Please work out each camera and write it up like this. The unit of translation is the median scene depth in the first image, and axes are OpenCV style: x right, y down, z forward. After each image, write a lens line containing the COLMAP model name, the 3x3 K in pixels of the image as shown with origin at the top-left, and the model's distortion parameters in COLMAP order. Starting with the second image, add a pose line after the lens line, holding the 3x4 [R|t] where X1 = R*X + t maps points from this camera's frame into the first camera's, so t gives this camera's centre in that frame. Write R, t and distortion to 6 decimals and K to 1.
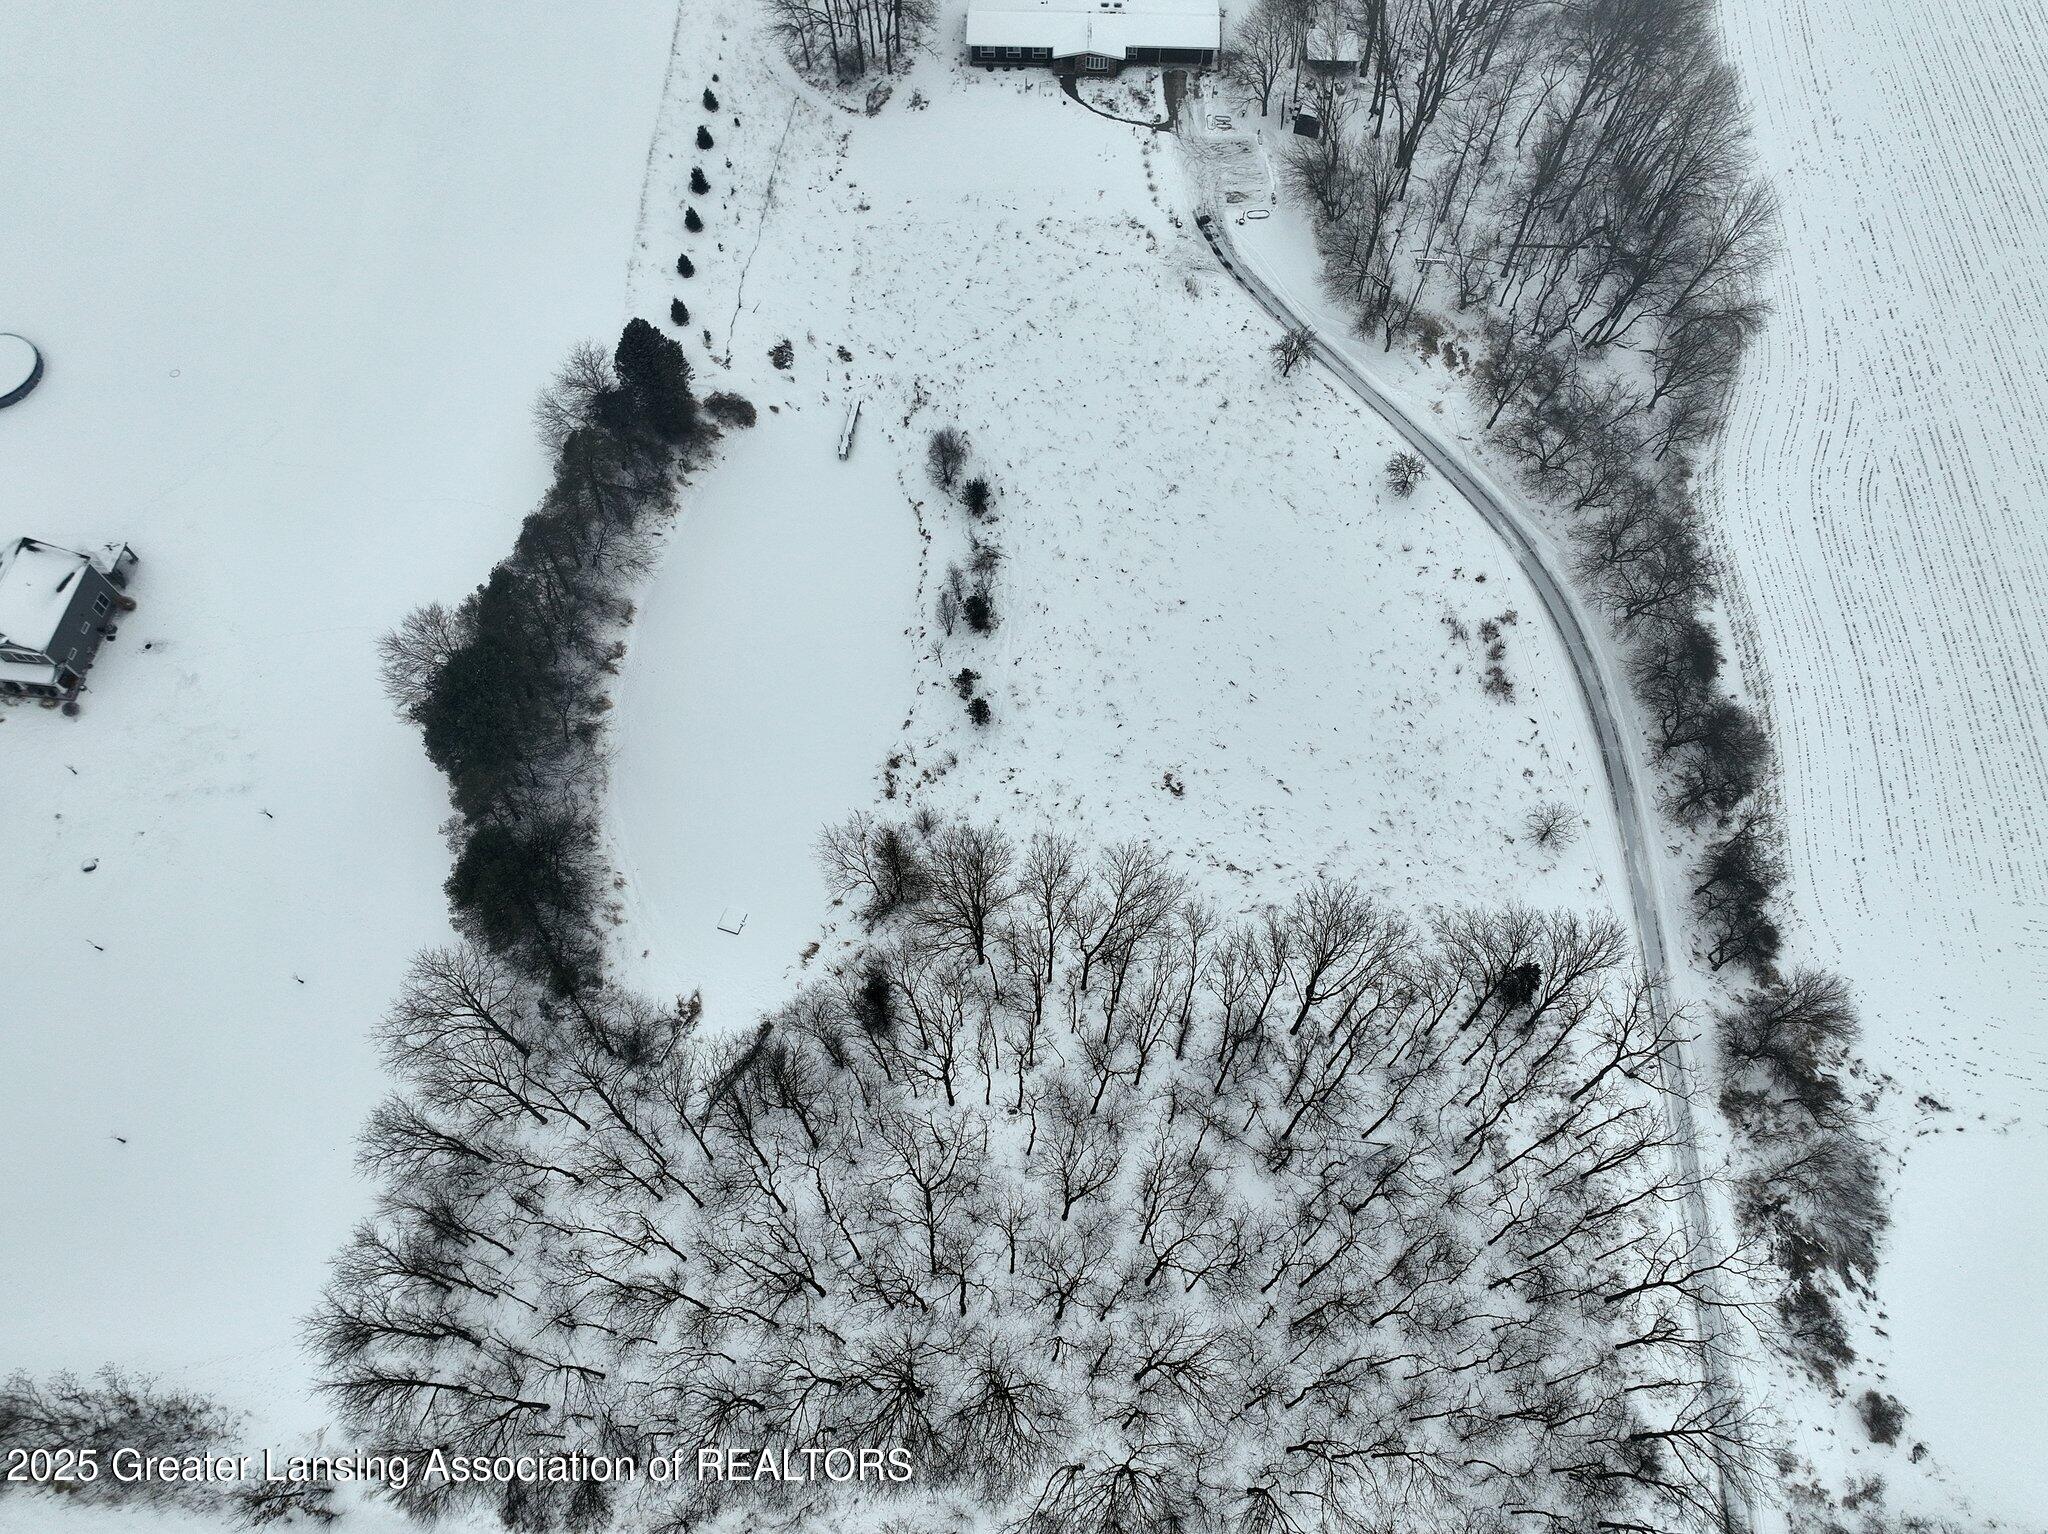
lens RADIAL K [[1439.3, 0, 1024.0], [0, 1439.3, 767.0], [0, 0, 1]] dist [0.002389, 0.012948]
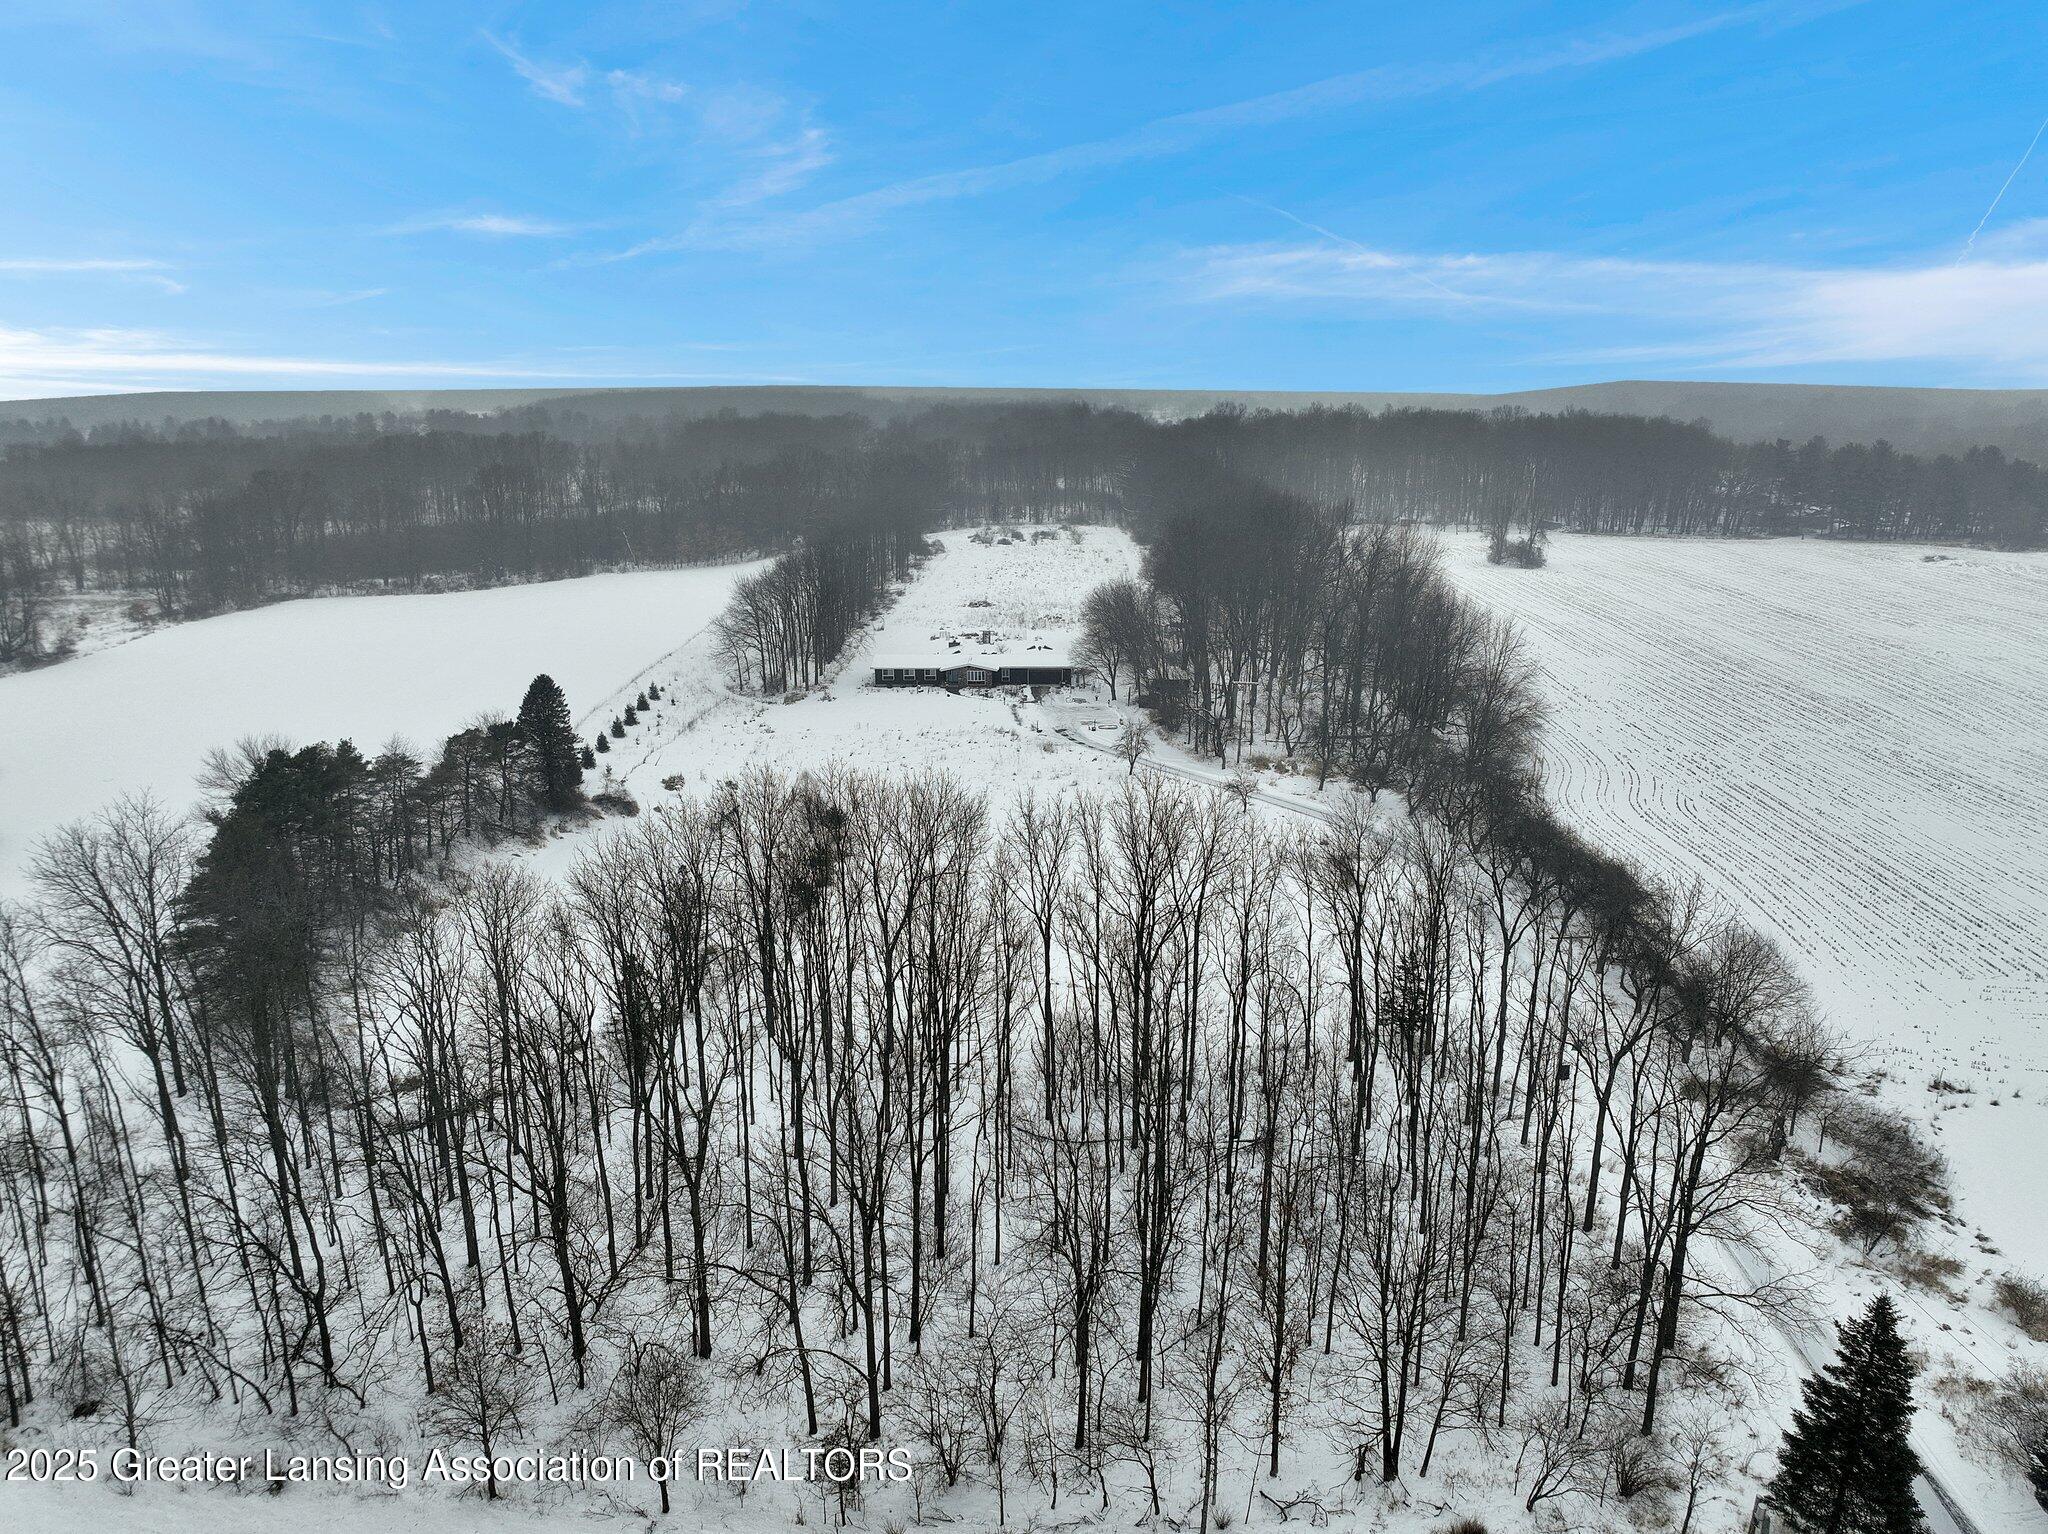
lens RADIAL K [[1439.3, 0, 1024.0], [0, 1439.3, 767.0], [0, 0, 1]] dist [0.002389, 0.012948]
pose [[0.999931, -0.007255, 0.009275, 0.087395], [0.011739, 0.676846, -0.736031, 0.511523], [-0.000938, 0.736089, 0.676884, 0.249885]]
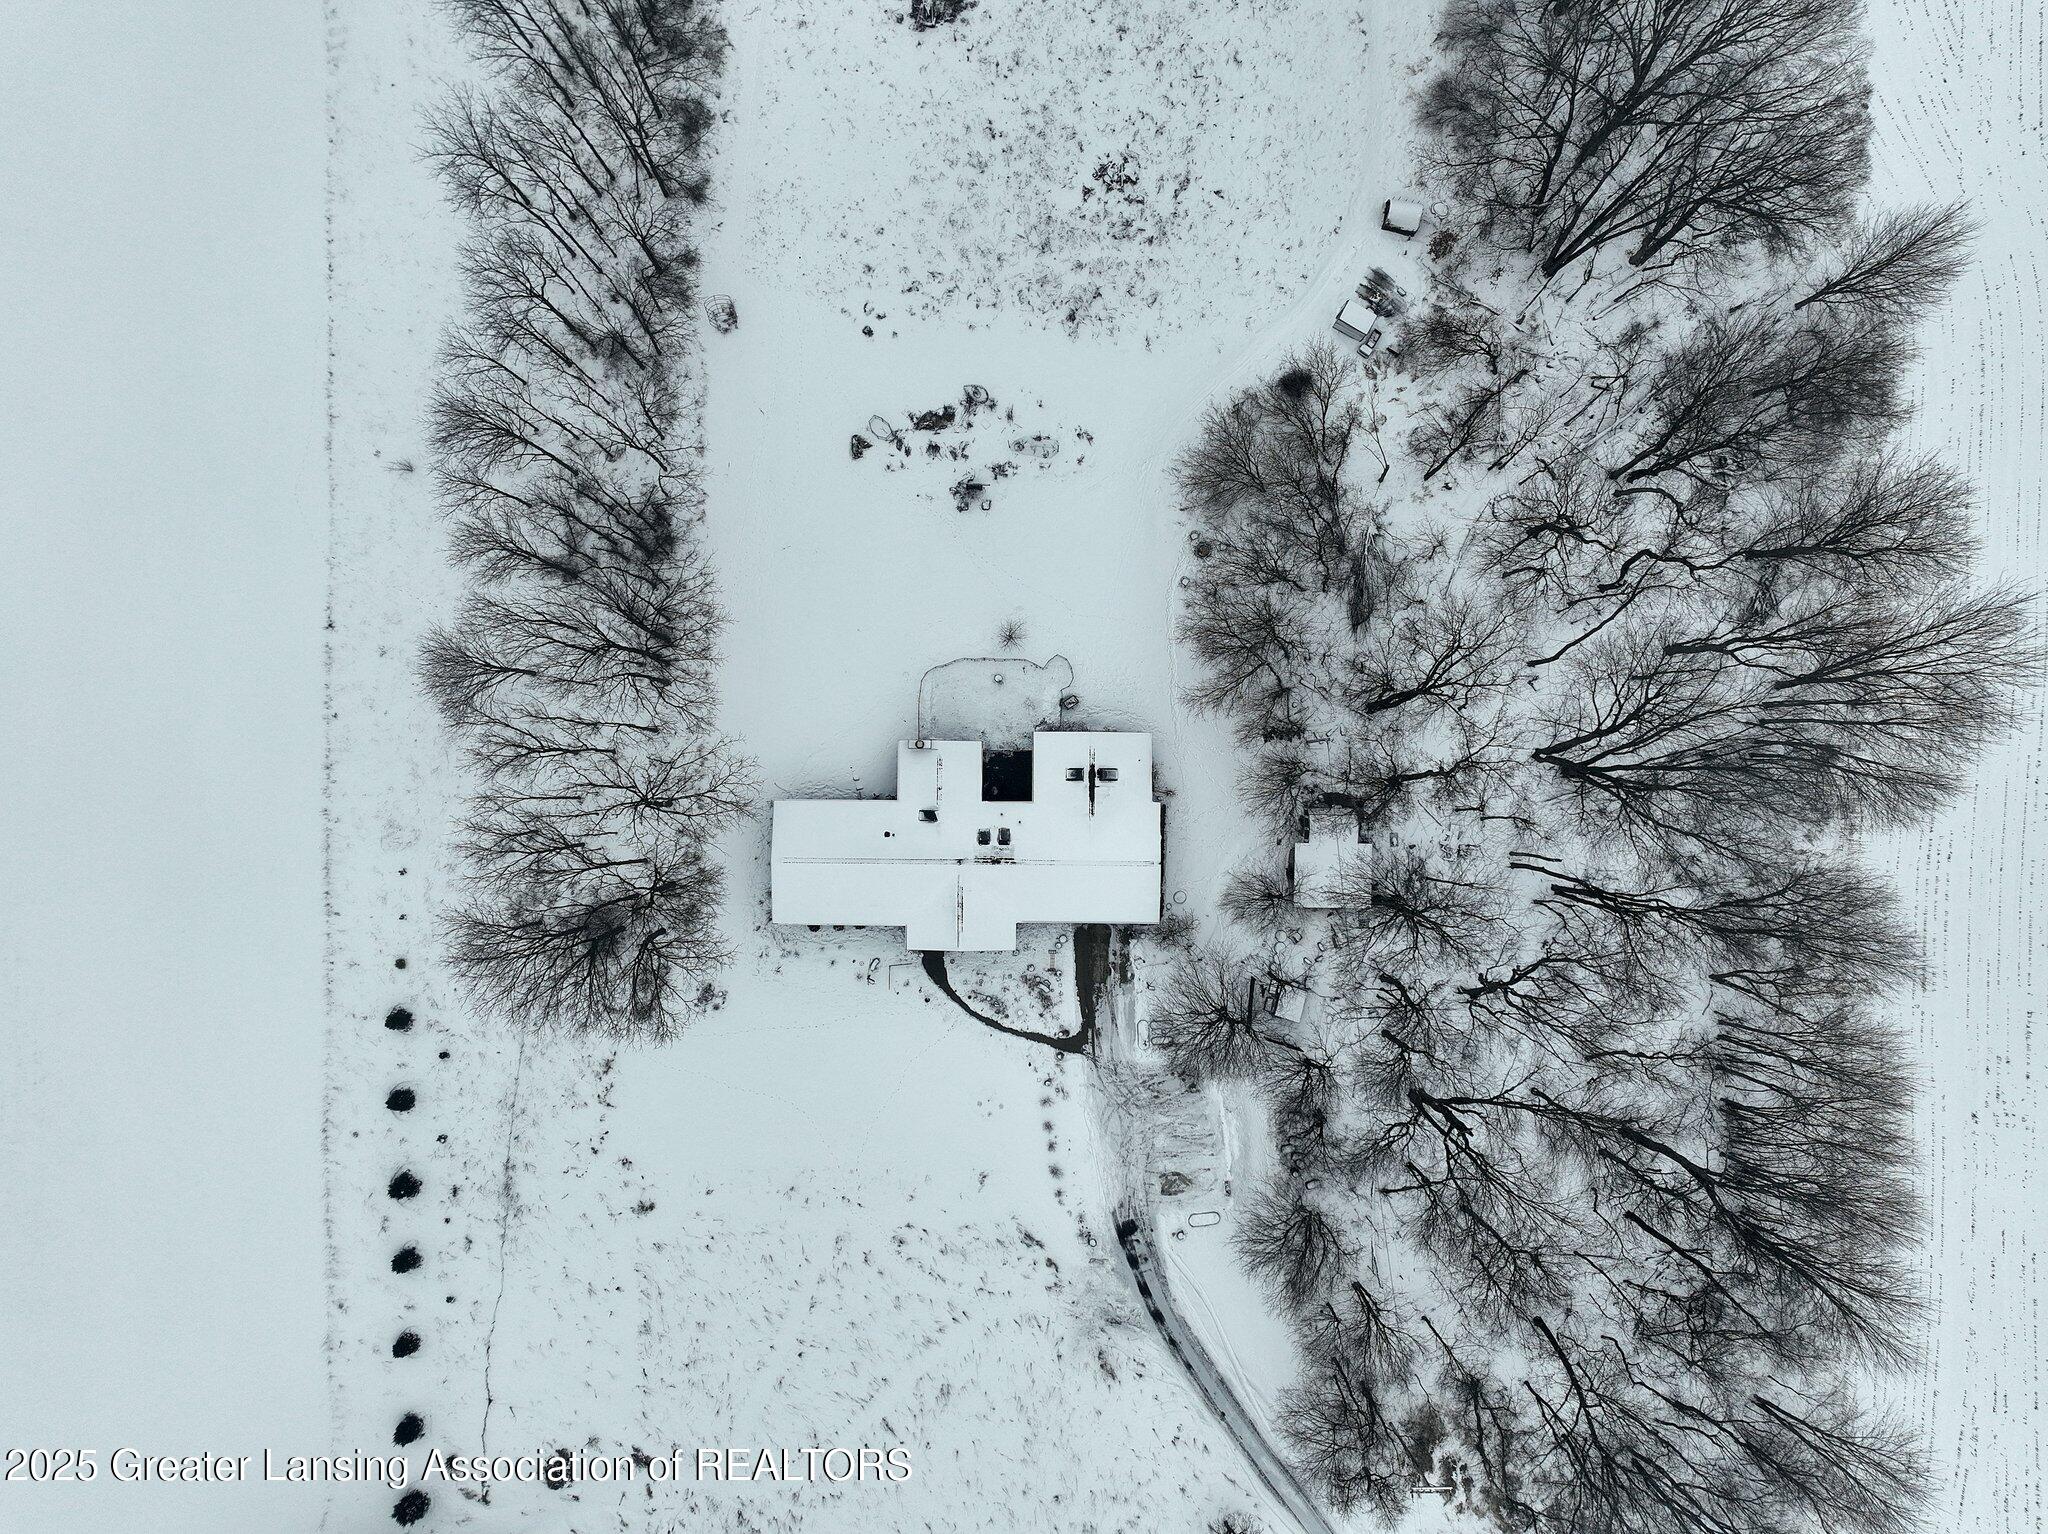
lens RADIAL K [[1439.3, 0, 1024.0], [0, 1439.3, 767.0], [0, 0, 1]] dist [0.002389, 0.012948]
pose [[0.999644, -0.026631, 0.001413, 0.082393], [0.023137, 0.892413, 0.450626, -0.940621], [-0.013262, -0.450433, 0.892712, 0.491135]]
